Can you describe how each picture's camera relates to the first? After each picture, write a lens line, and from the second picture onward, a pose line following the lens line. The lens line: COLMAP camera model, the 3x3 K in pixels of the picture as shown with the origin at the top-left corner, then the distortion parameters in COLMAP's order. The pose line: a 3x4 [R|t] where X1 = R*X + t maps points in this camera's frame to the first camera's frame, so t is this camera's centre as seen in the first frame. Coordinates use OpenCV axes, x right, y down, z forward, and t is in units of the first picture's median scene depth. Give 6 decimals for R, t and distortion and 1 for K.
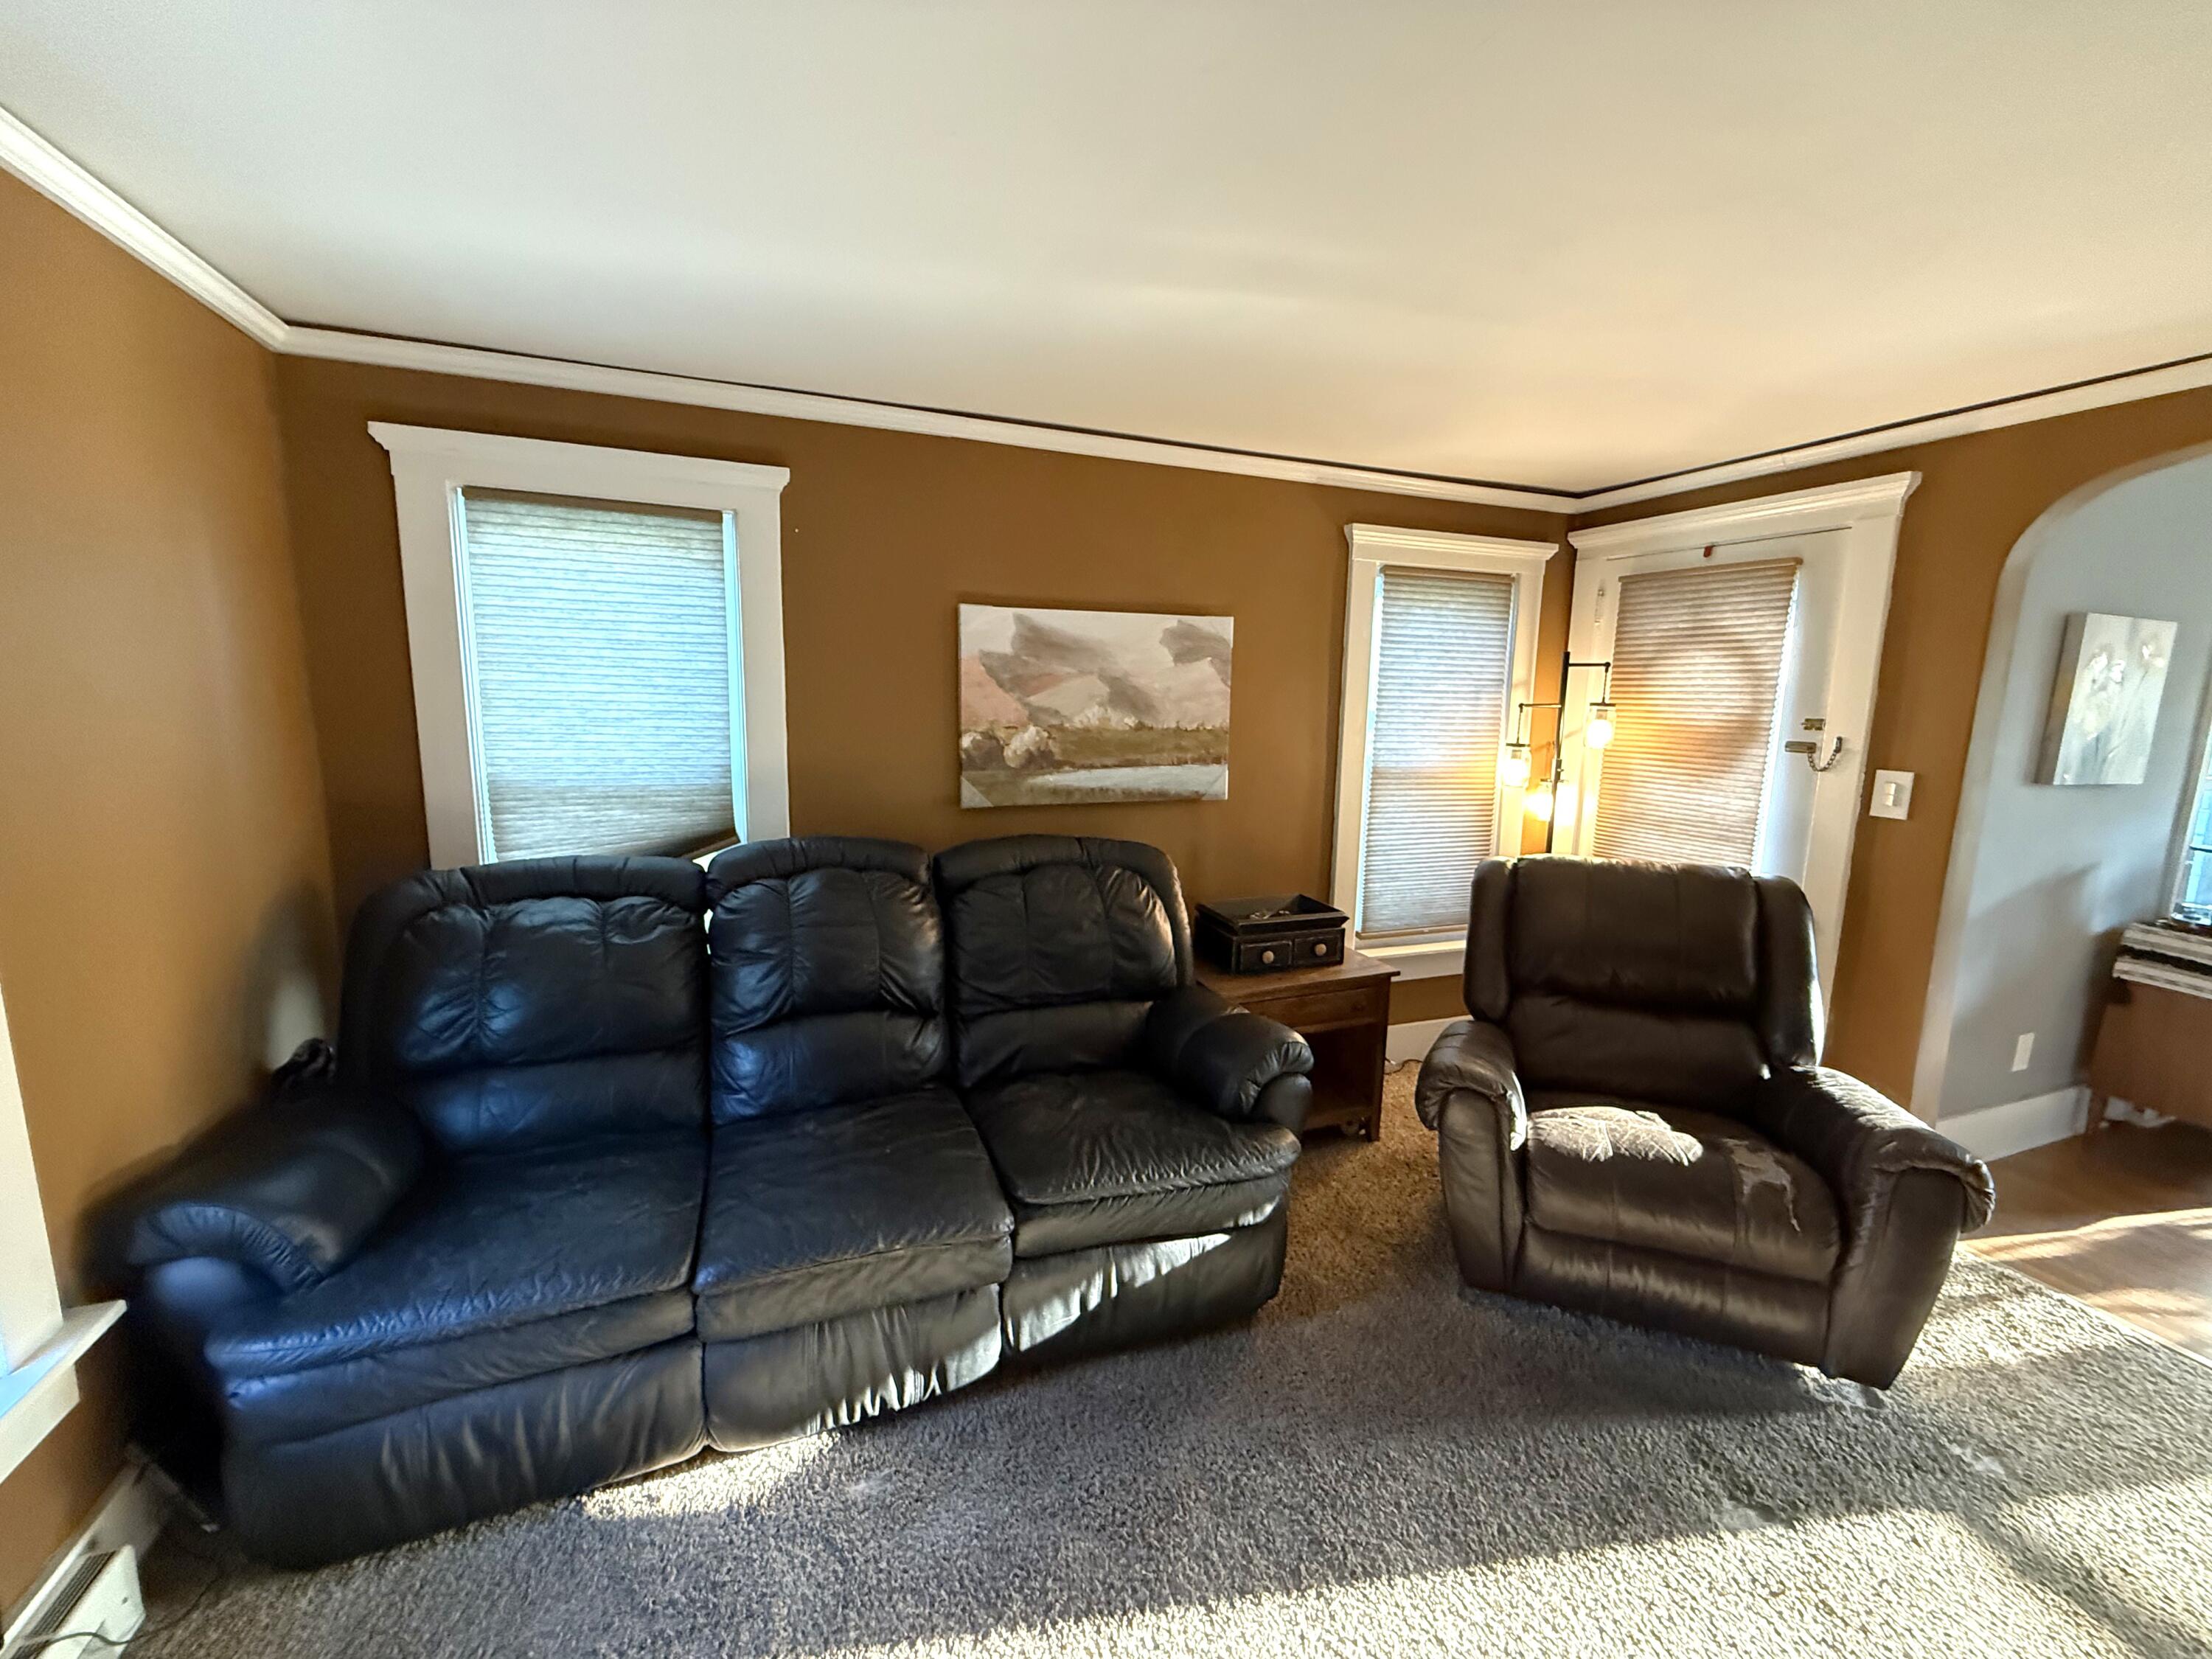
lens RADIAL K [[881.7, 0, 1100.6], [0, 881.7, 829.0], [0, 0, 1]] dist [0.001676, -0.000025]
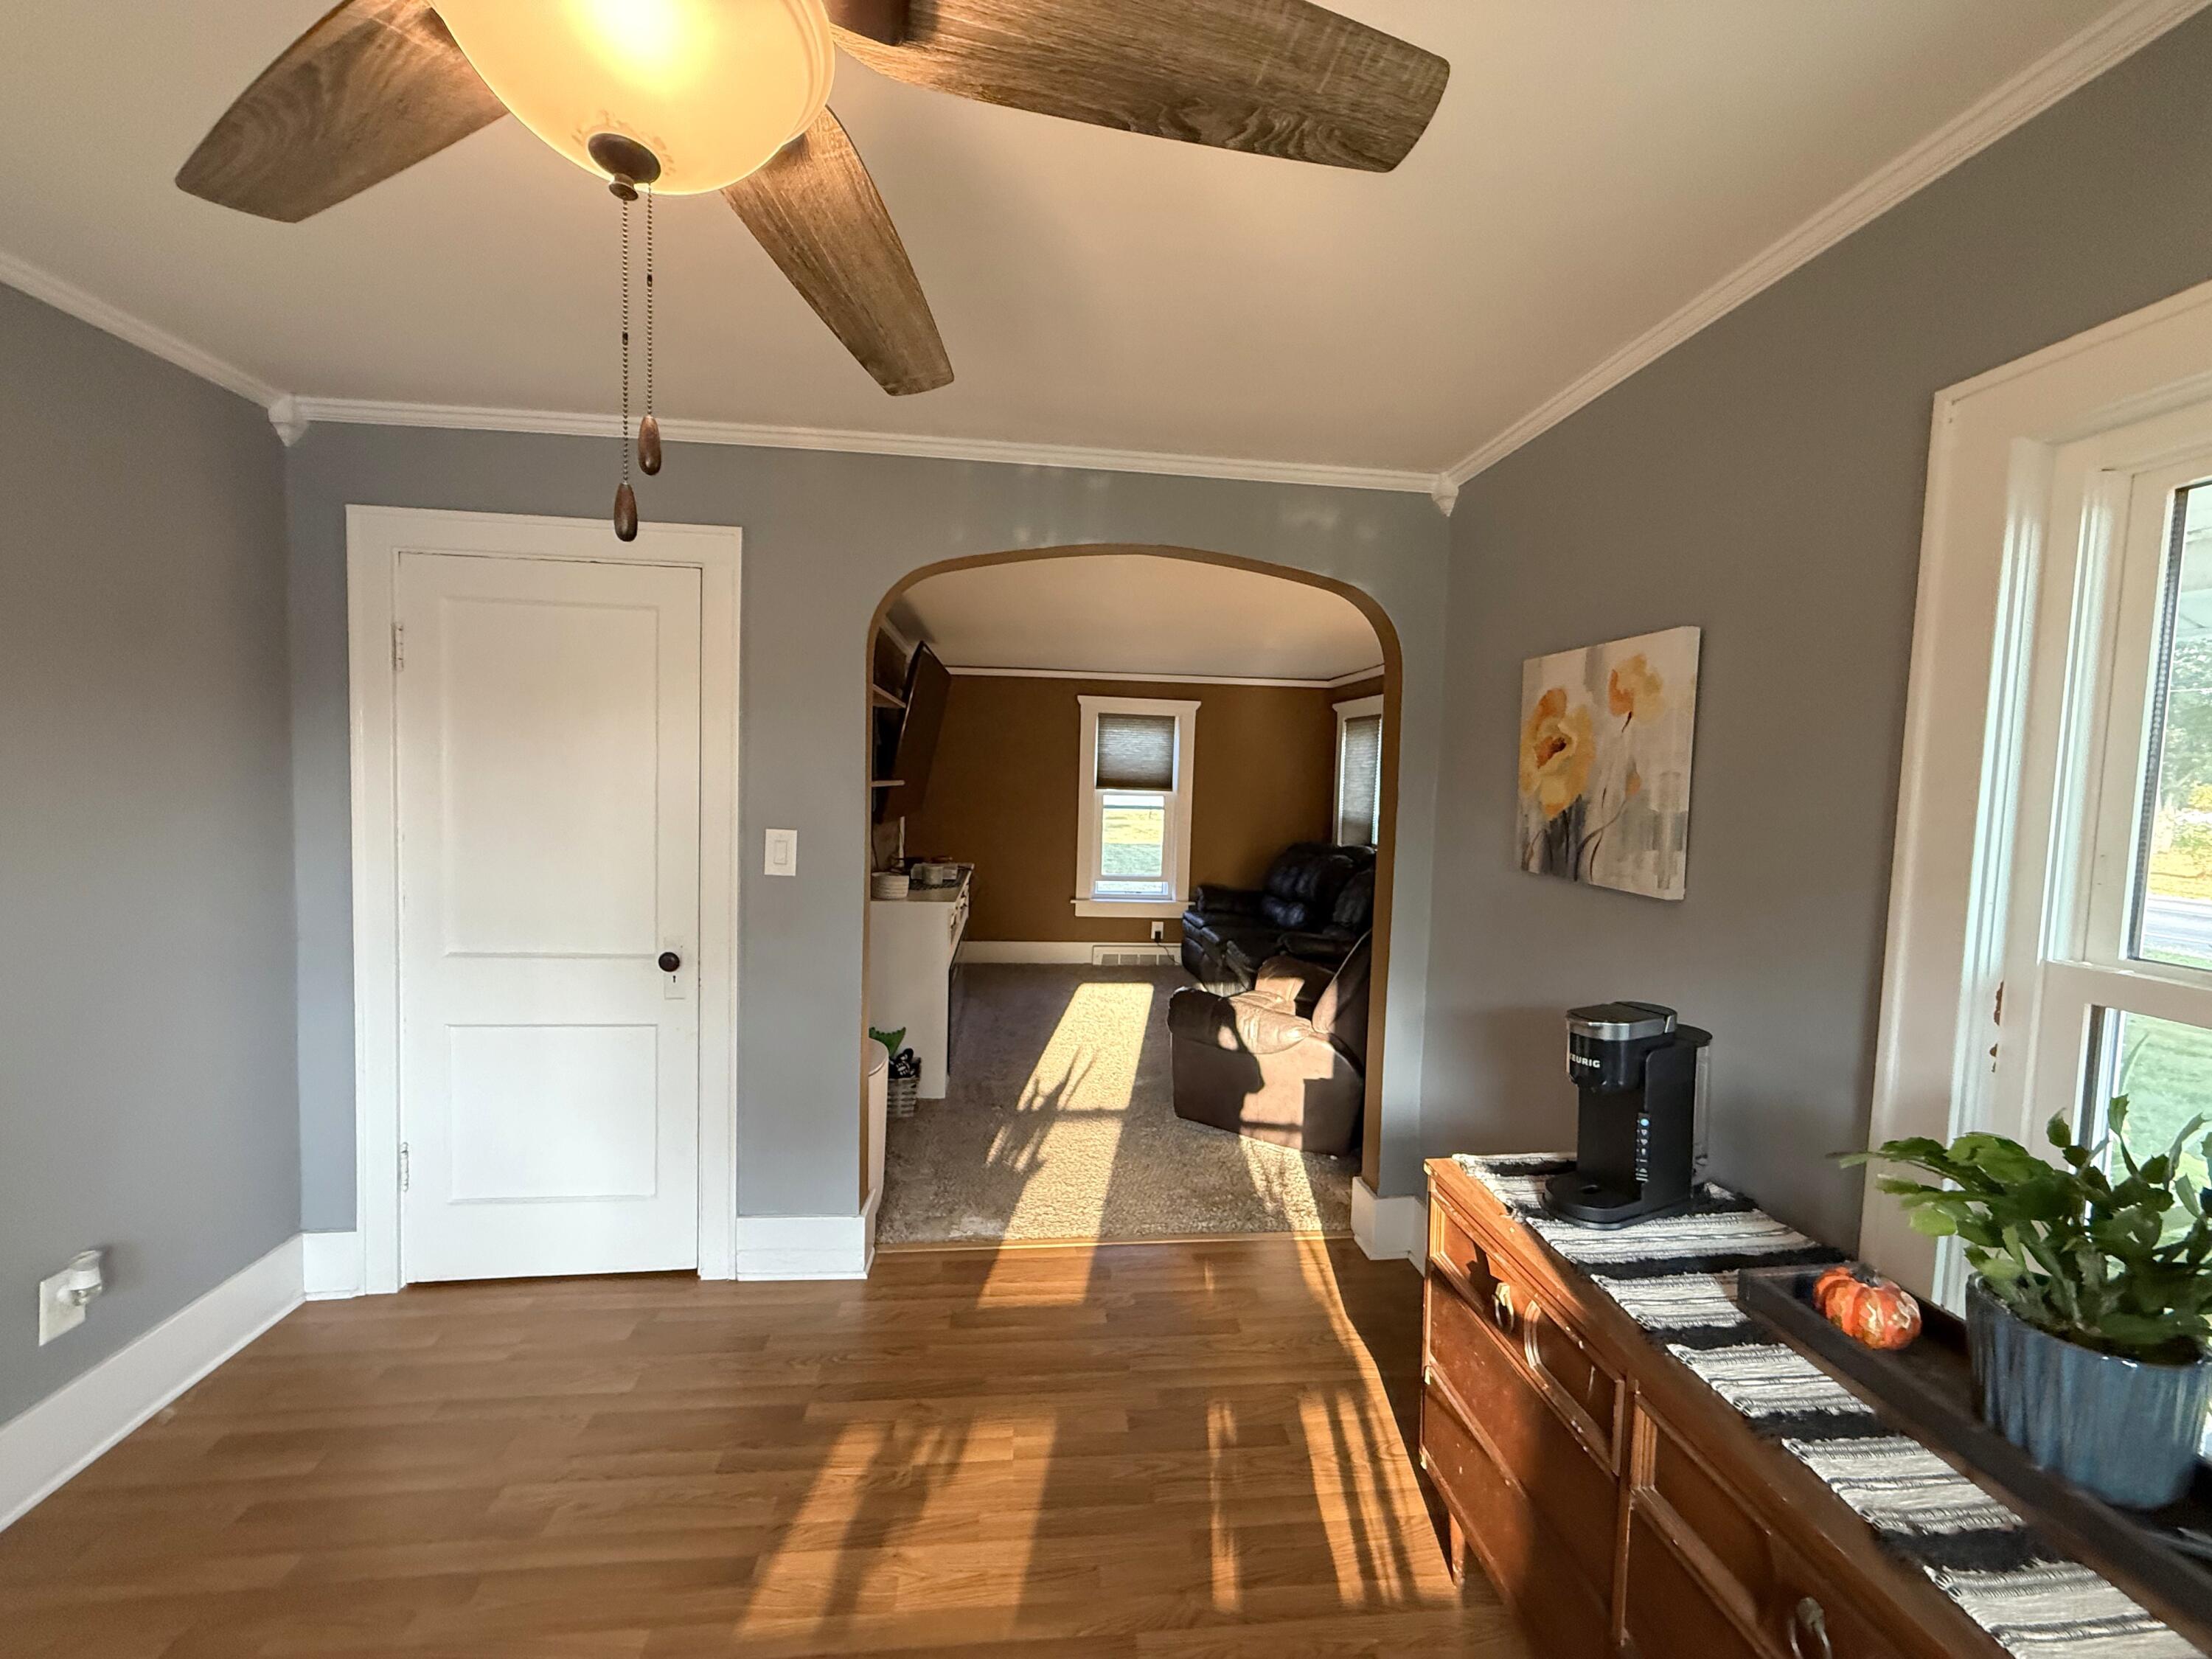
lens RADIAL K [[878.7, 0, 1099.6], [0, 878.7, 831.5], [0, 0, 1]] dist [0.000702, -0.000158]
pose [[-0.254513, 0.029268, -0.966626, 1.902921], [-0.186978, 0.979192, 0.078880, -0.074036], [0.948822, 0.200814, -0.243745, 0.802532]]
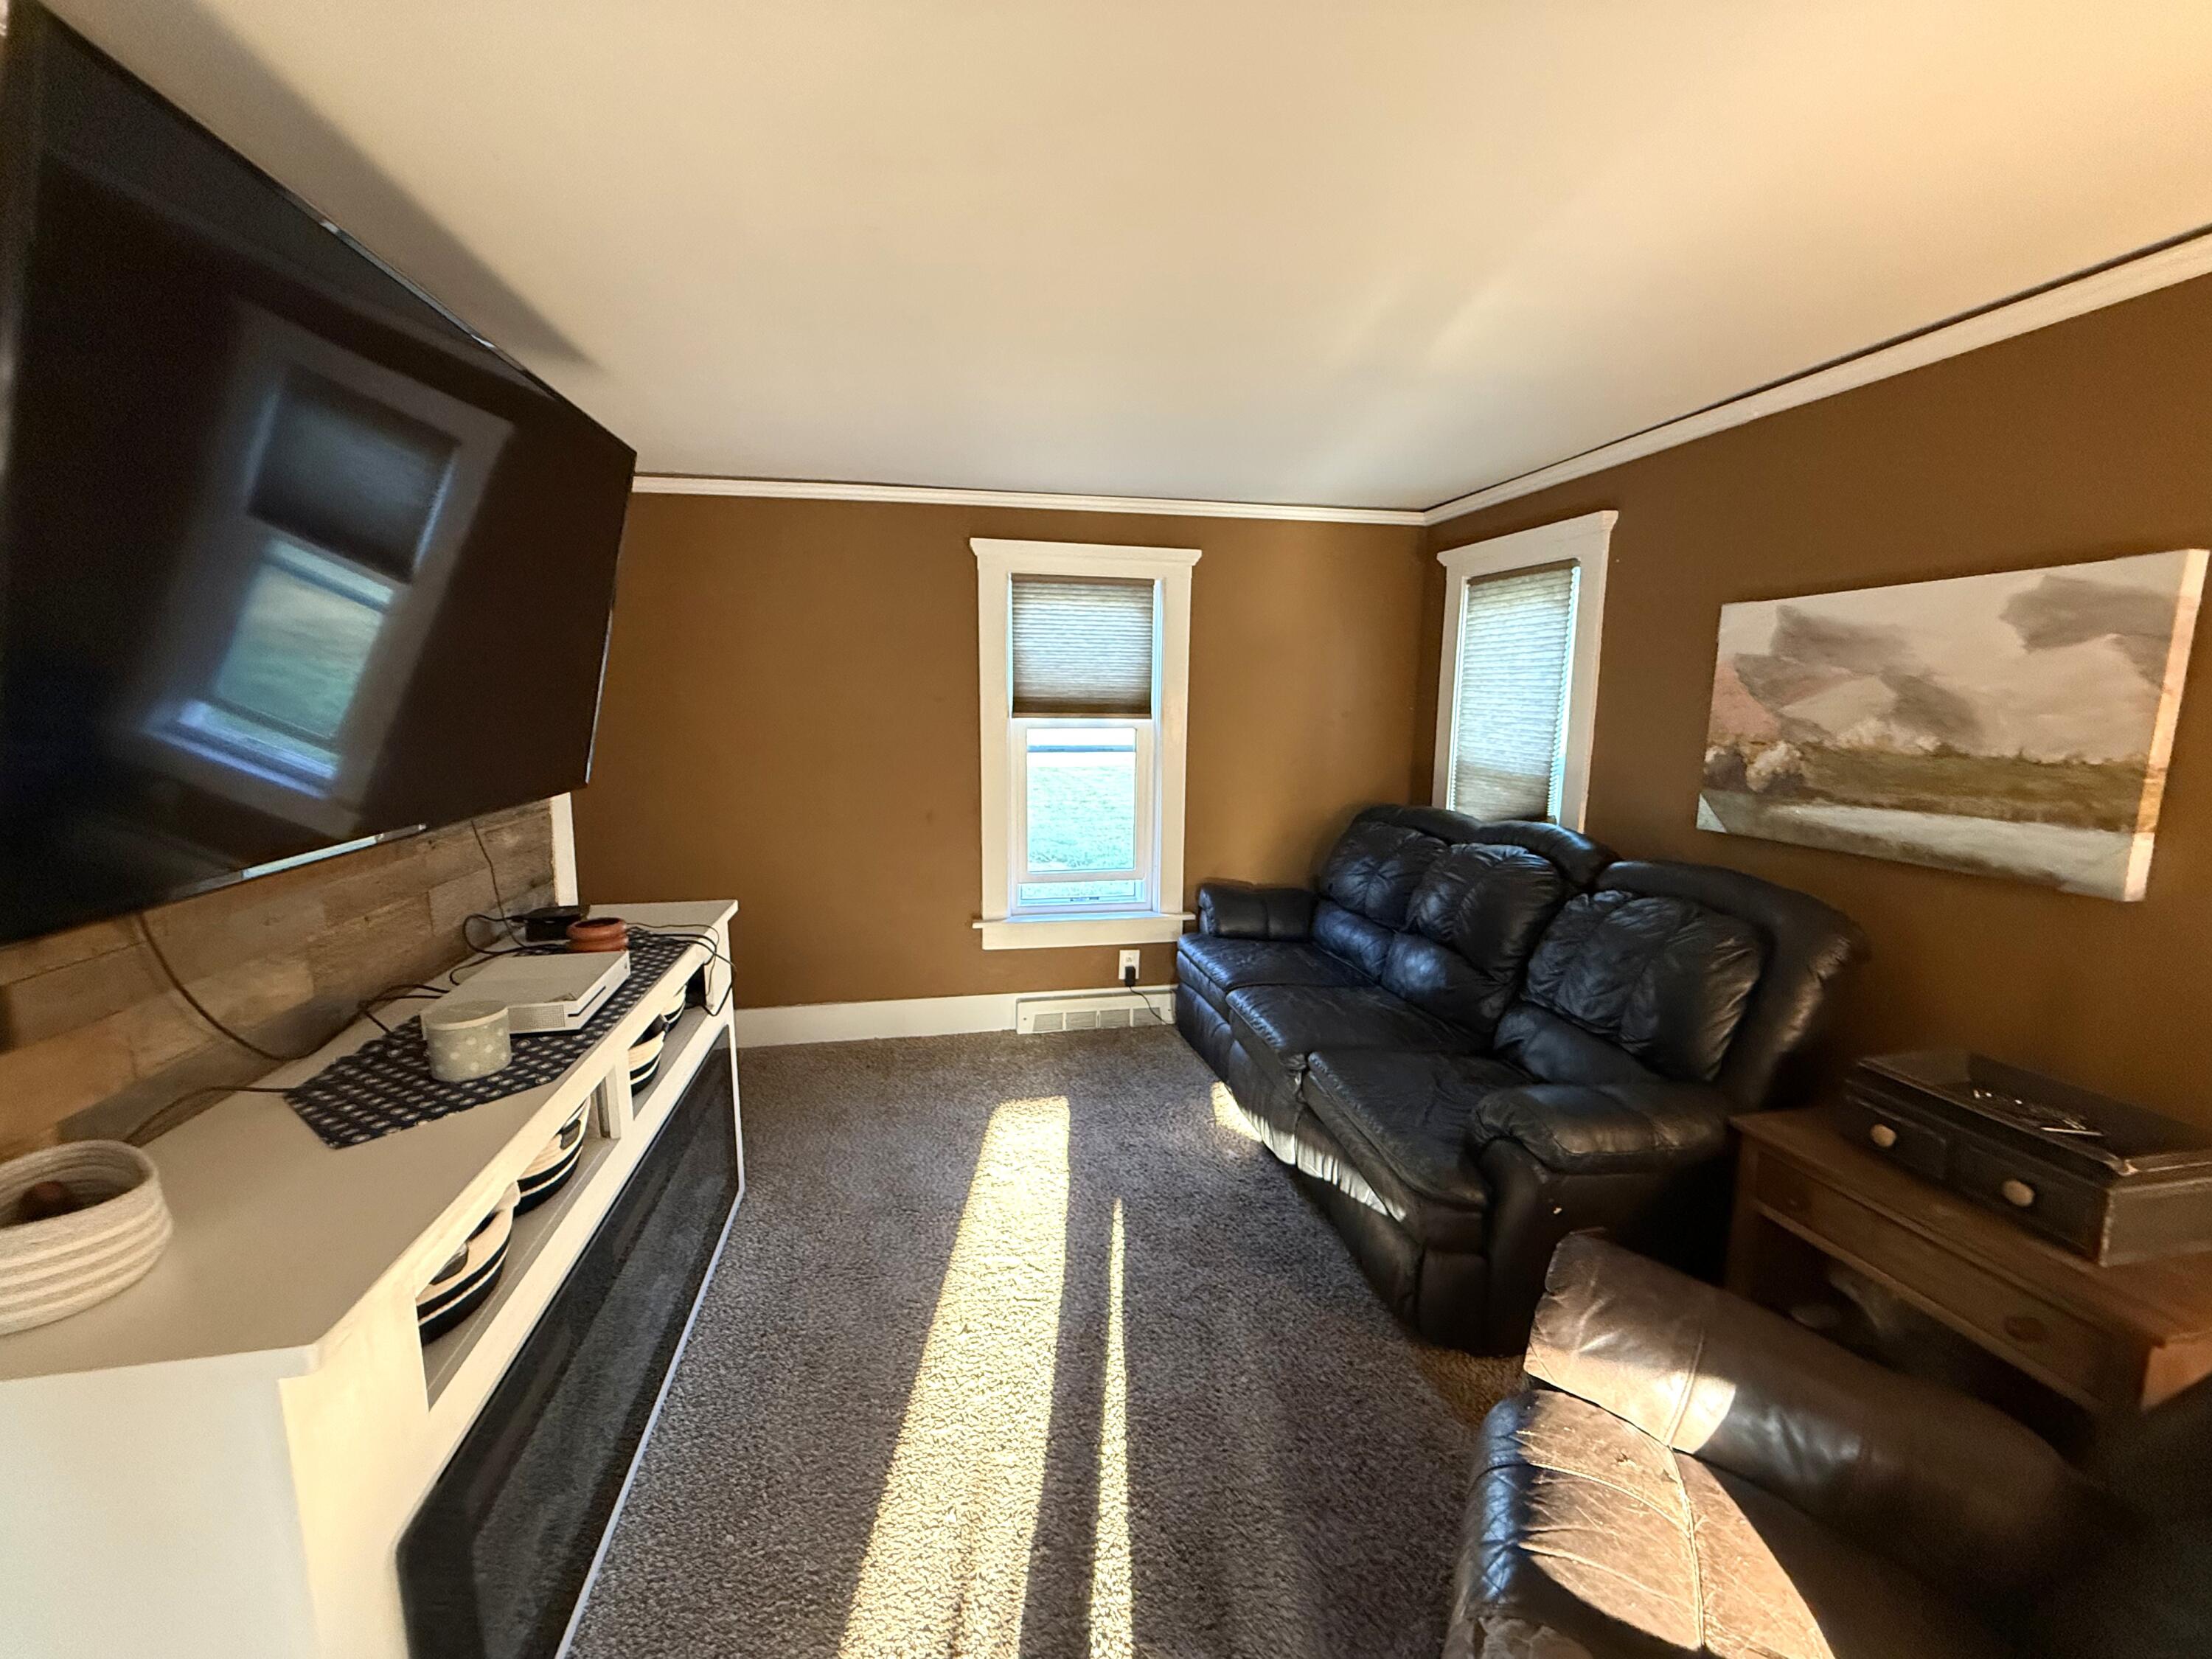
lens RADIAL K [[878.7, 0, 1099.6], [0, 878.7, 831.5], [0, 0, 1]] dist [0.000702, -0.000158]
pose [[-0.170732, 0.129207, -0.976809, 0.826603], [-0.168057, 0.973020, 0.158079, -0.059541], [0.970880, 0.191149, -0.144411, 0.524305]]
